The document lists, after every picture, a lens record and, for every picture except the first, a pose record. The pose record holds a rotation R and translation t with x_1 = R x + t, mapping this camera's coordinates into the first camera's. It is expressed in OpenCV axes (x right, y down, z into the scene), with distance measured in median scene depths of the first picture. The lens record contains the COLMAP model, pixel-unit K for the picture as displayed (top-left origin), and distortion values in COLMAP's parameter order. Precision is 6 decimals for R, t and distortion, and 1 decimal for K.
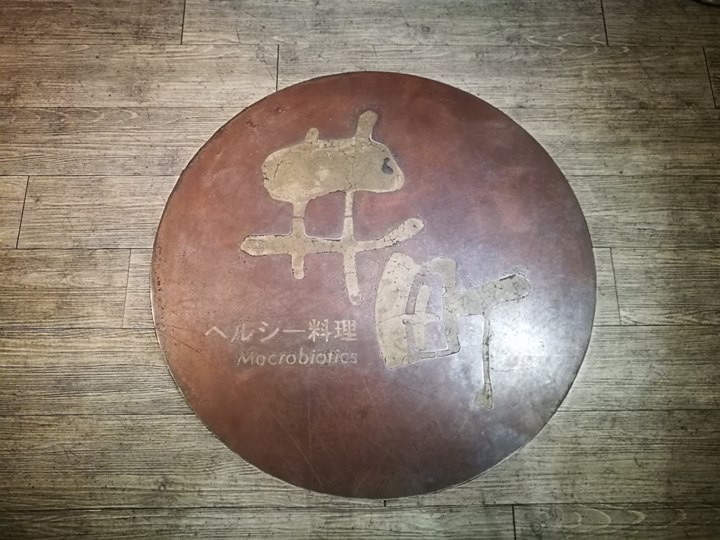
lens RADIAL K [[567.9, 0, 360.1], [0, 567.9, 269.9], [0, 0, 1]] dist [-0.021424, 0.050782]
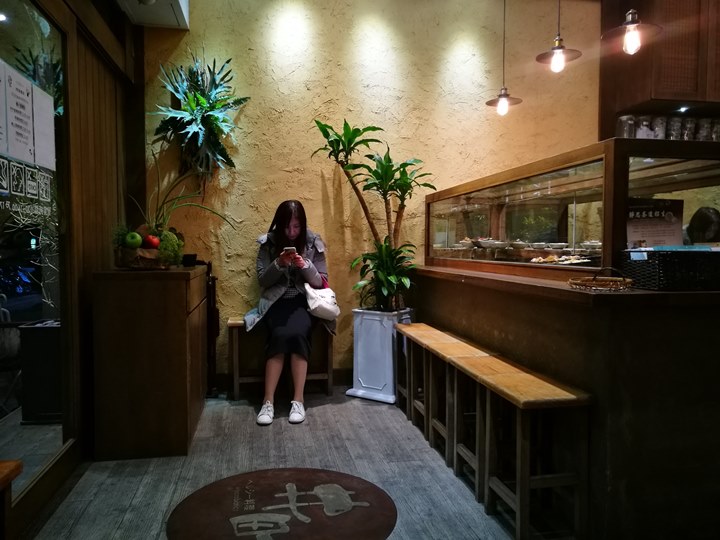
lens RADIAL K [[567.9, 0, 362.0], [0, 567.9, 271.3], [0, 0, 1]] dist [-0.021424, 0.050782]
pose [[0.171306, 0.028475, -0.984806, 1.952146], [-0.945134, 0.286971, -0.156107, -0.196001], [0.278166, 0.957516, 0.076073, 0.121968]]
